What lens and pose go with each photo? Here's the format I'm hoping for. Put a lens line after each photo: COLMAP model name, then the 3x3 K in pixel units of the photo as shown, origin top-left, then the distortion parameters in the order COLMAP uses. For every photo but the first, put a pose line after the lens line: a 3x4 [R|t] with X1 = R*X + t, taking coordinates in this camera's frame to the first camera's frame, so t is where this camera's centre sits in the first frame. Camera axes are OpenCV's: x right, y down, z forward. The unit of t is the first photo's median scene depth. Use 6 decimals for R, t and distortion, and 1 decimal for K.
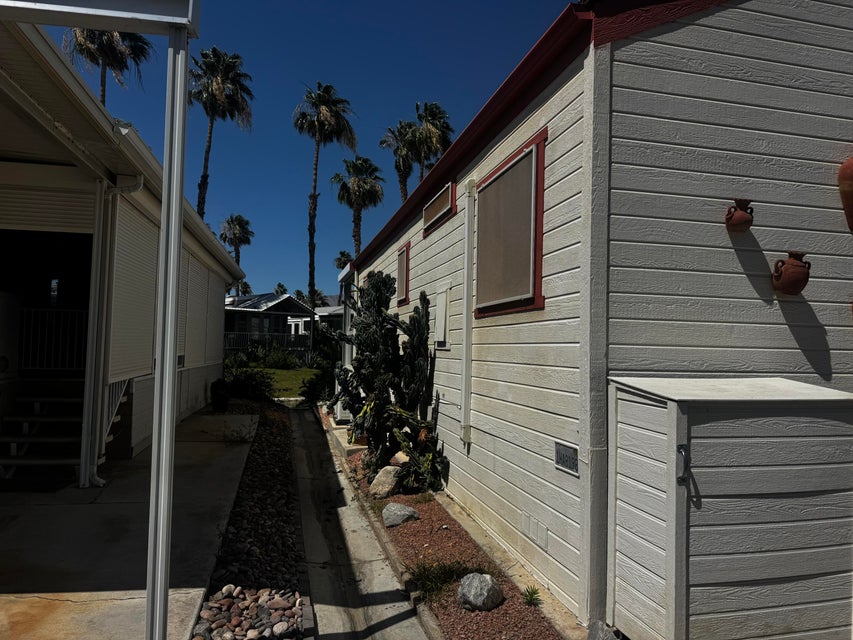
lens RADIAL K [[600.8, 0, 450.9], [0, 600.8, 312.9], [0, 0, 1]] dist [0.061112, -0.065336]
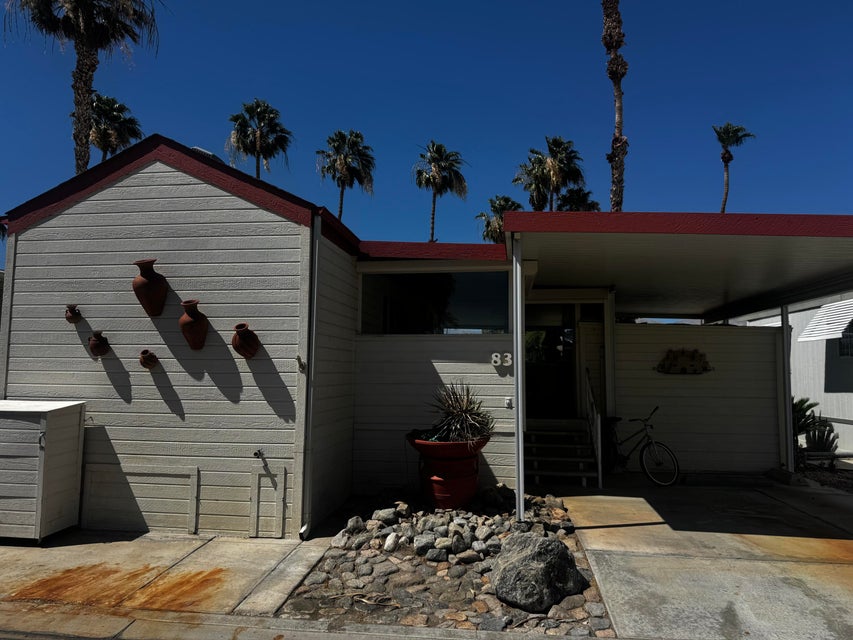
lens RADIAL K [[600.8, 0, 423.4], [0, 600.8, 319.2], [0, 0, 1]] dist [0.061112, -0.065336]
pose [[0.914497, -0.043843, -0.402210, 2.104058], [0.029264, 0.998675, -0.042323, -0.031819], [0.403533, 0.026934, 0.914569, -0.265636]]
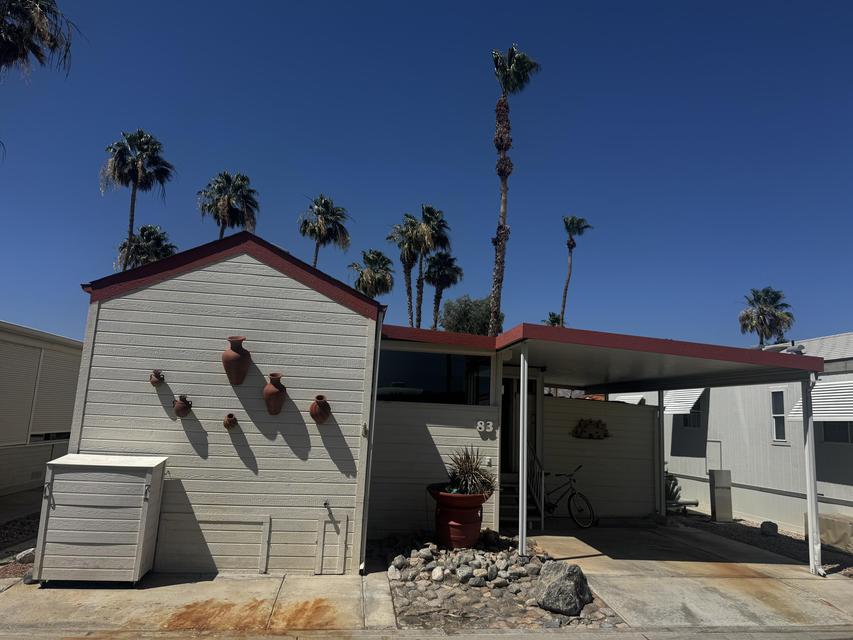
lens RADIAL K [[600.8, 0, 432.9], [0, 600.8, 315.8], [0, 0, 1]] dist [0.061112, -0.065336]
pose [[0.990934, 0.004649, -0.134272, 1.632163], [-0.020767, 0.992689, -0.118897, -0.137846], [0.132737, 0.120608, 0.983786, -0.941074]]
